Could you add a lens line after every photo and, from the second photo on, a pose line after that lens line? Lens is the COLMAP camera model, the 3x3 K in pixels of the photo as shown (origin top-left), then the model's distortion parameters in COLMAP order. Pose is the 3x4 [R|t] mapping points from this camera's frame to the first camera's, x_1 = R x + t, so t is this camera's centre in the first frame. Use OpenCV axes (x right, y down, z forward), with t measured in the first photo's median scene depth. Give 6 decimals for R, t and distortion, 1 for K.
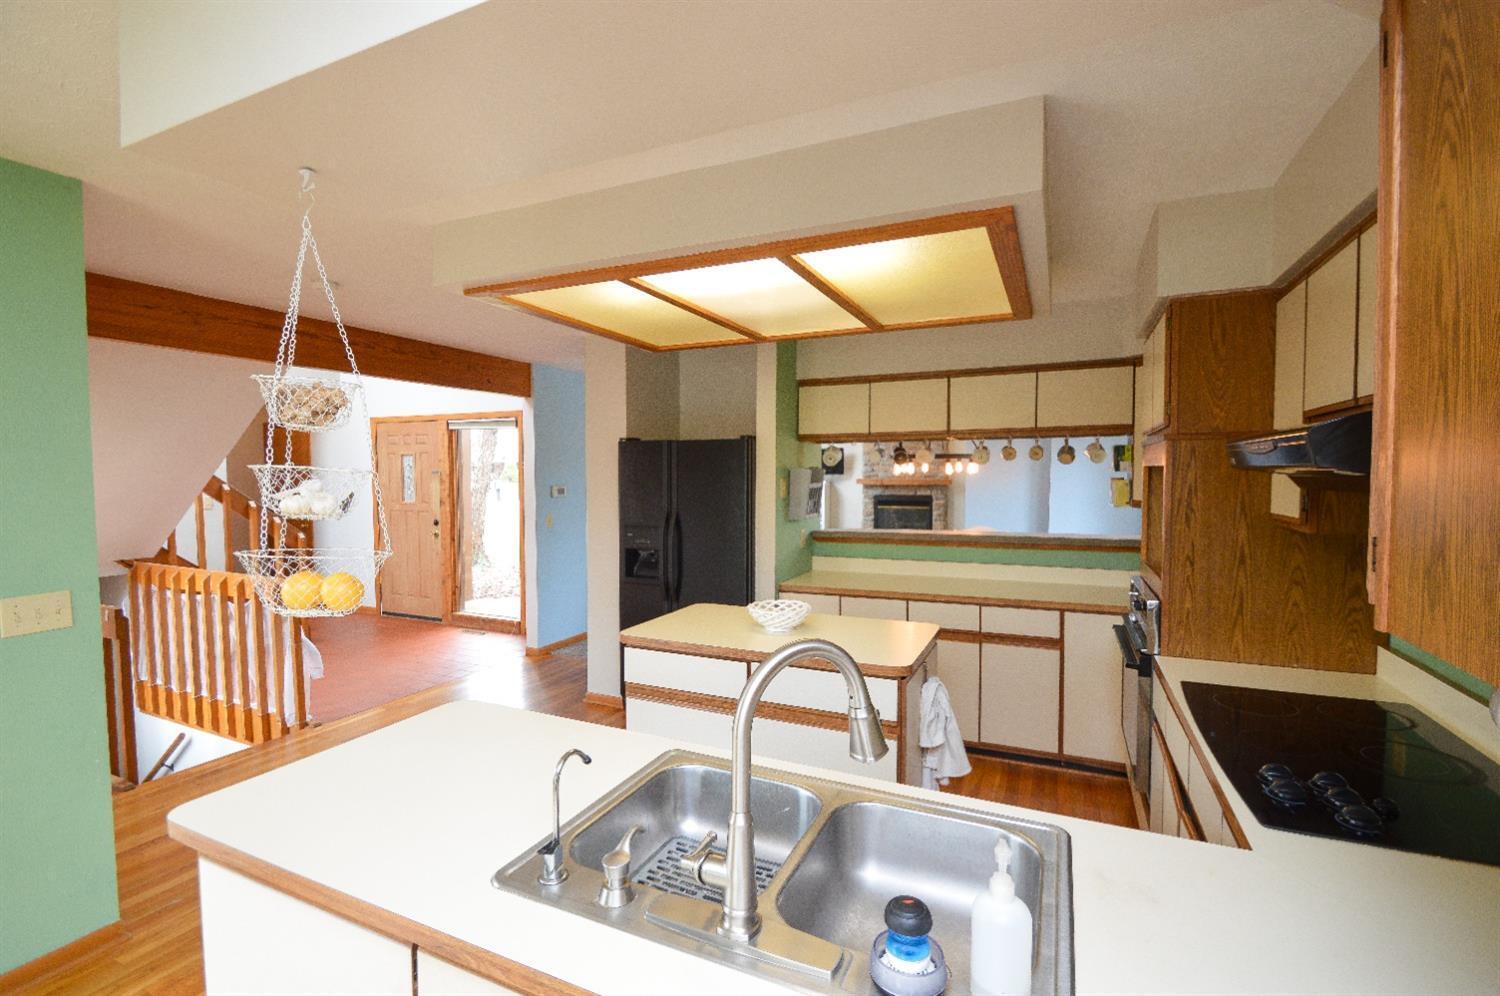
lens RADIAL K [[660.8, 0, 755.0], [0, 660.8, 503.4], [0, 0, 1]] dist [-0.013163, -0.001158]
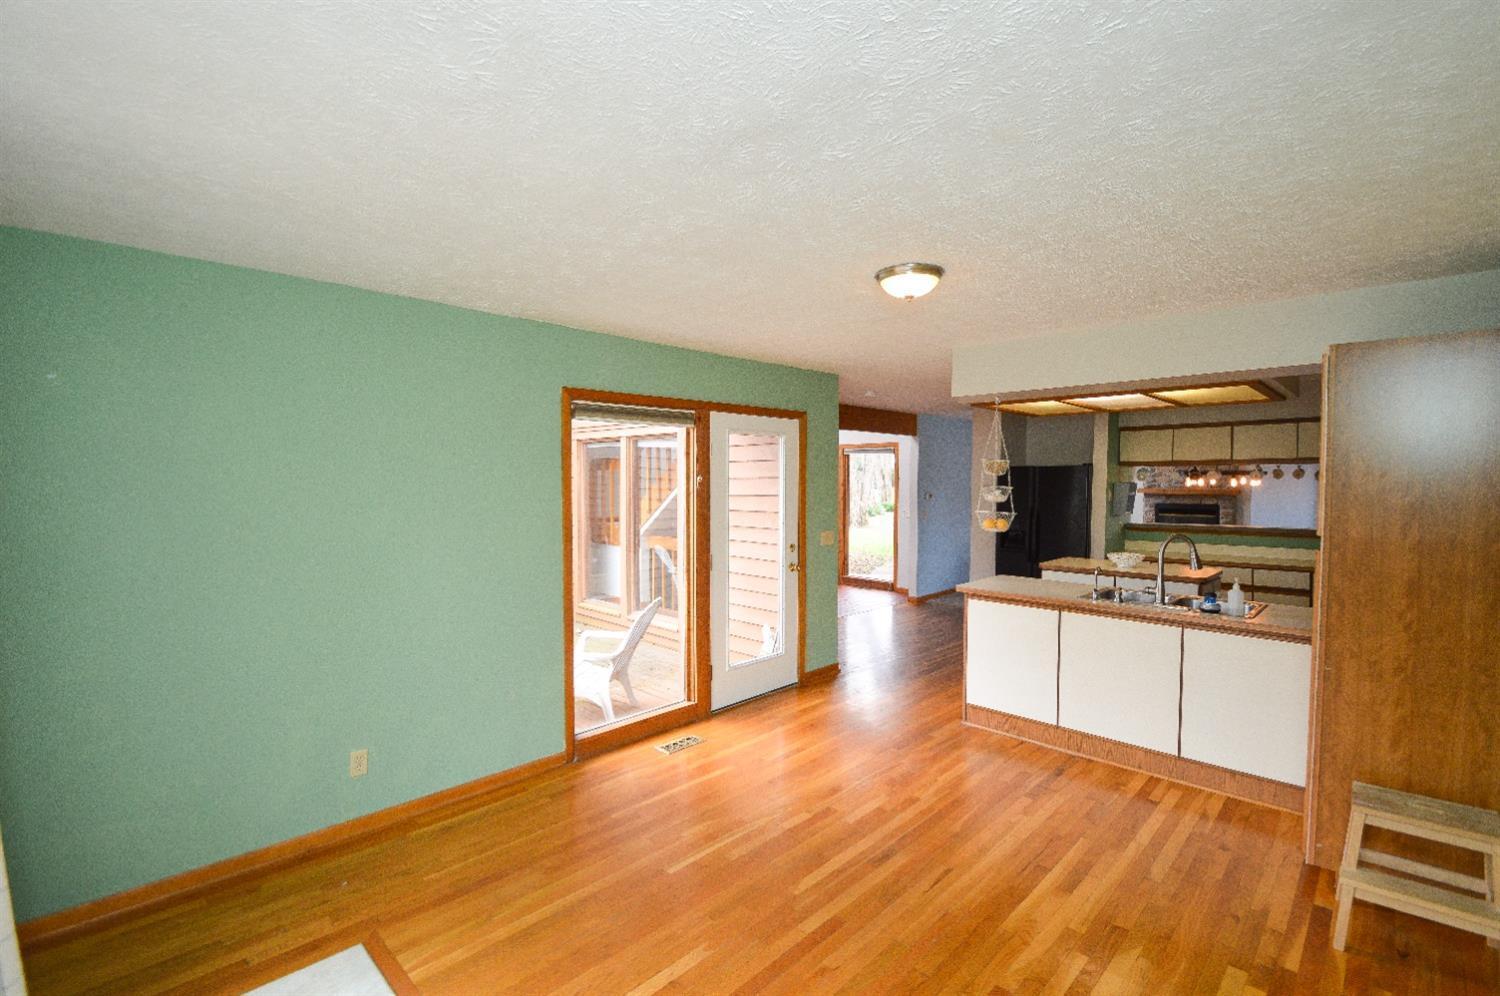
lens RADIAL K [[660.8, 0, 740.2], [0, 660.8, 501.3], [0, 0, 1]] dist [-0.013163, -0.001158]
pose [[0.932603, 0.013836, -0.360639, -0.166229], [-0.018602, 0.999779, -0.009748, 0.018062], [0.360424, 0.015800, 0.932655, -0.623320]]
